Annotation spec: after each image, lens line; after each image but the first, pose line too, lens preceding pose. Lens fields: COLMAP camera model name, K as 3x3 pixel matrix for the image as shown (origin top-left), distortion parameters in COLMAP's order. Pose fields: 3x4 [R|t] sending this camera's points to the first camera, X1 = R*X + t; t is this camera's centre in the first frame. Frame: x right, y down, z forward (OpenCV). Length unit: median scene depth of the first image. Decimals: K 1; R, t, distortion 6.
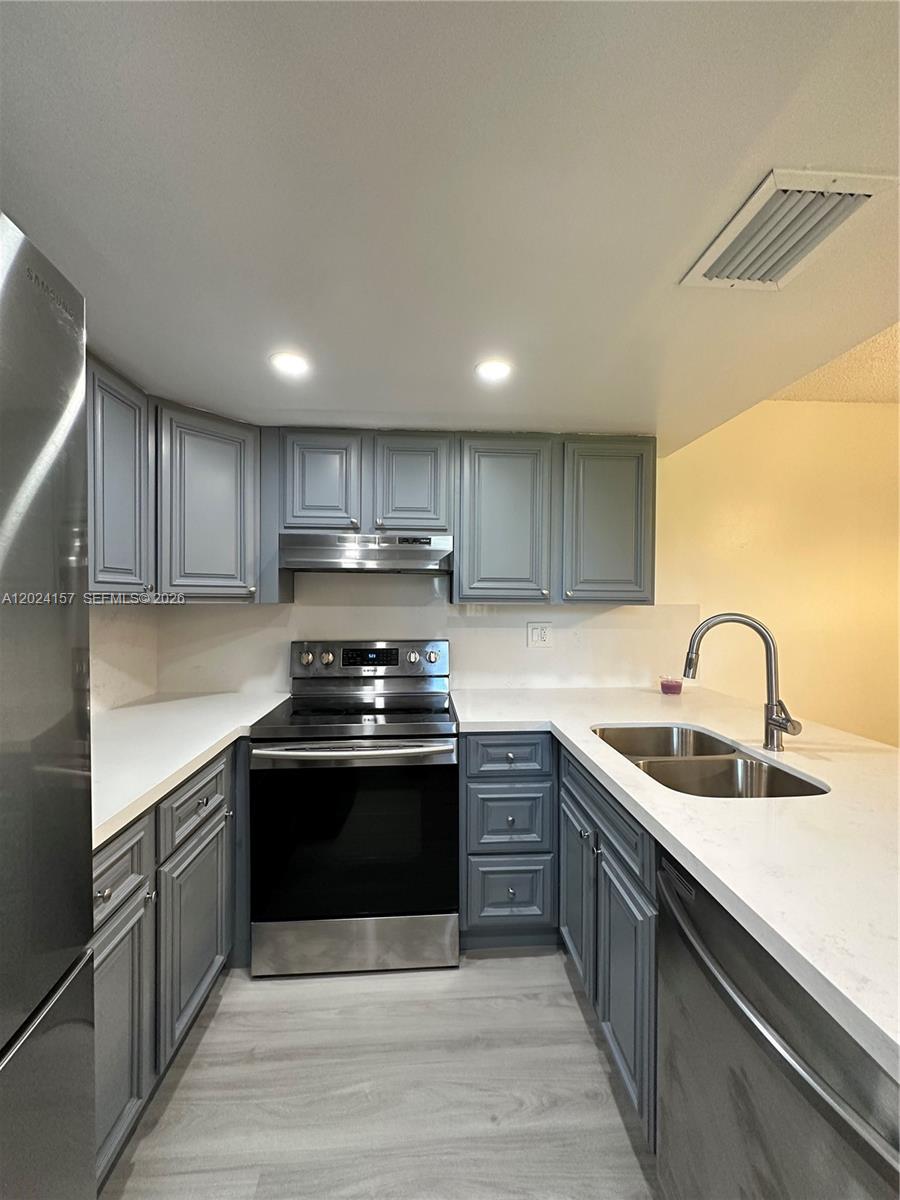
lens RADIAL K [[514.3, 0, 450.1], [0, 514.3, 597.9], [0, 0, 1]] dist [-0.000034, -0.000011]
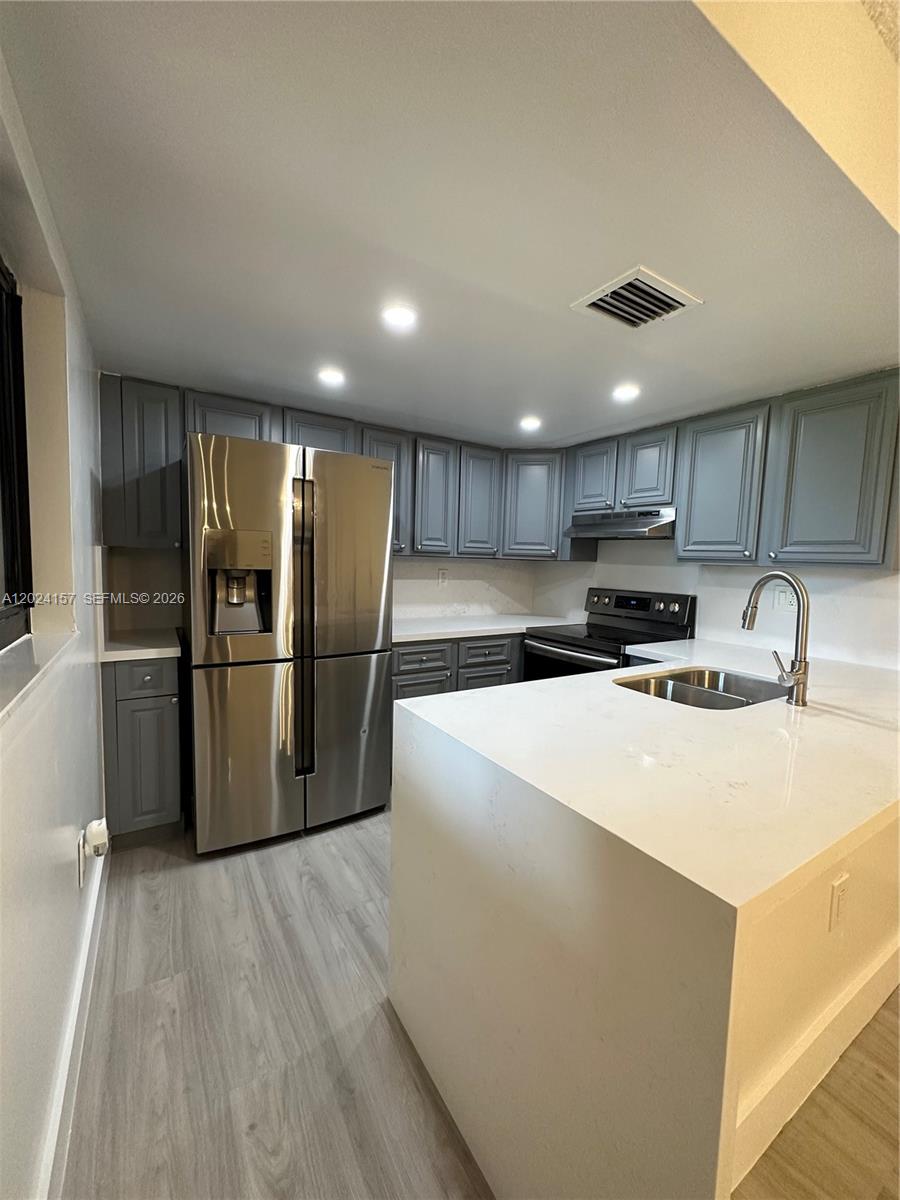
lens RADIAL K [[478.1, 0, 451.6], [0, 478.1, 601.5], [0, 0, 1]] dist [-0.000160, 0.000057]
pose [[0.486869, 0.086333, -0.869198, 0.756460], [-0.028538, 0.996144, 0.082956, 0.022910], [0.873008, -0.015584, 0.487456, -0.023501]]
